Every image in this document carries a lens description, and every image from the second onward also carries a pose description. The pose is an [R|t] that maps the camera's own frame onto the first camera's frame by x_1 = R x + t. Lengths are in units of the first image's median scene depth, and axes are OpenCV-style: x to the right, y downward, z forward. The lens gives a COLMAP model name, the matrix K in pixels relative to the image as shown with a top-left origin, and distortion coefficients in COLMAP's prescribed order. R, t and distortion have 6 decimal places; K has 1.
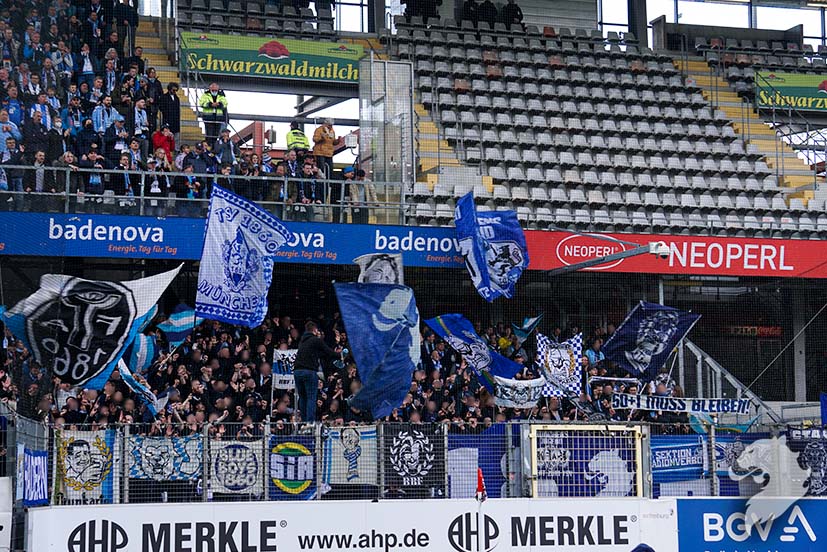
lens RADIAL K [[1958.6, 0, 413.5], [0, 1958.6, 276.0], [0, 0, 1]] dist [0.190406, 0.885686]
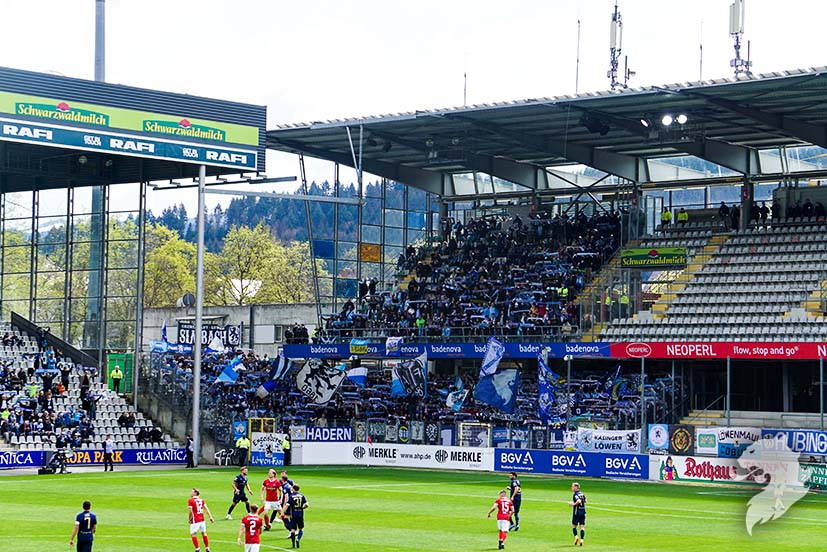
lens RADIAL K [[2239.0, 0, 413.5], [0, 2239.0, 276.0], [0, 0, 1]] dist [0.080565, 0.264603]
pose [[0.446099, -0.027988, -0.894546, 3.174398], [0.072544, 0.997353, 0.004972, -0.178564], [0.892039, -0.067113, 0.446948, -0.642479]]
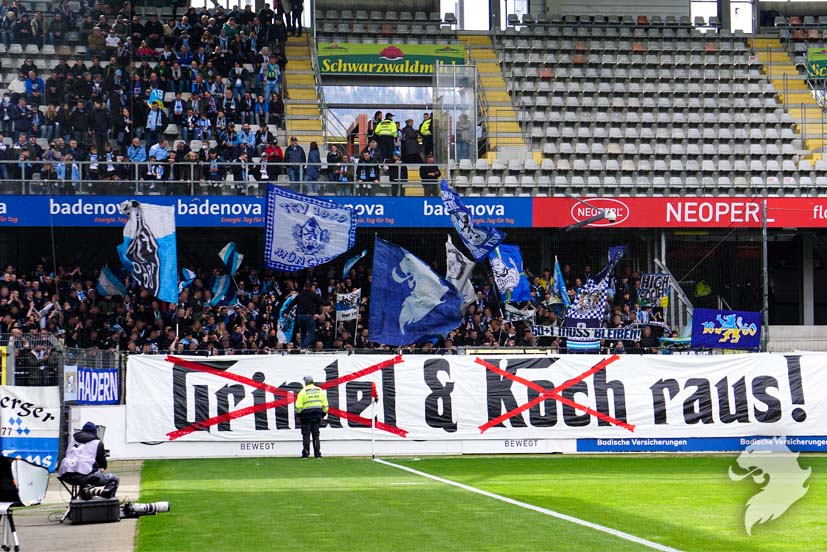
lens RADIAL K [[1947.8, 0, 413.5], [0, 1947.8, 276.0], [0, 0, 1]] dist [0.159314, 1.426631]
pose [[0.975266, -0.010677, -0.220778, 0.323982], [0.021049, 0.998780, 0.044679, -0.038827], [0.220031, -0.048221, 0.974300, -0.352827]]
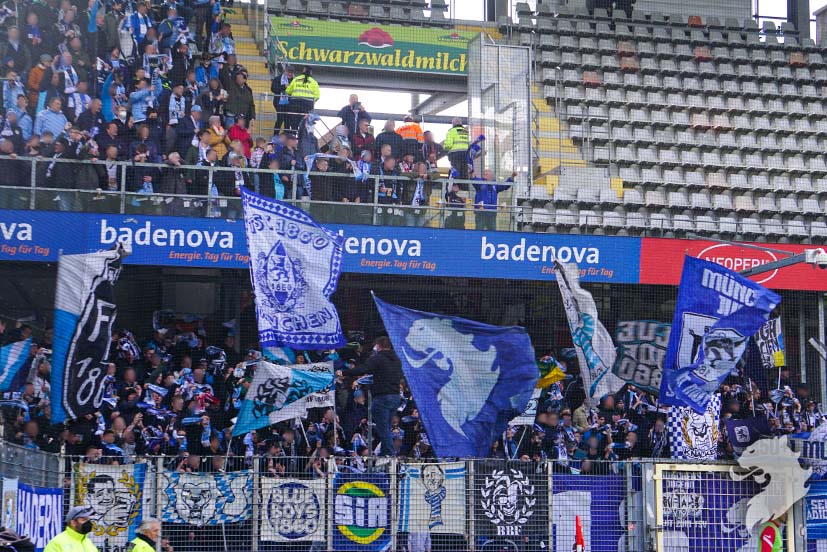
lens RADIAL K [[2045.8, 0, 435.5], [0, 2045.8, 264.3], [0, 0, 1]] dist [0.178751, 1.330487]
pose [[0.997814, 0.003833, -0.065973, 0.023997], [-0.005593, 0.999633, -0.026512, 0.015272], [0.065847, 0.026823, 0.997469, 0.130938]]
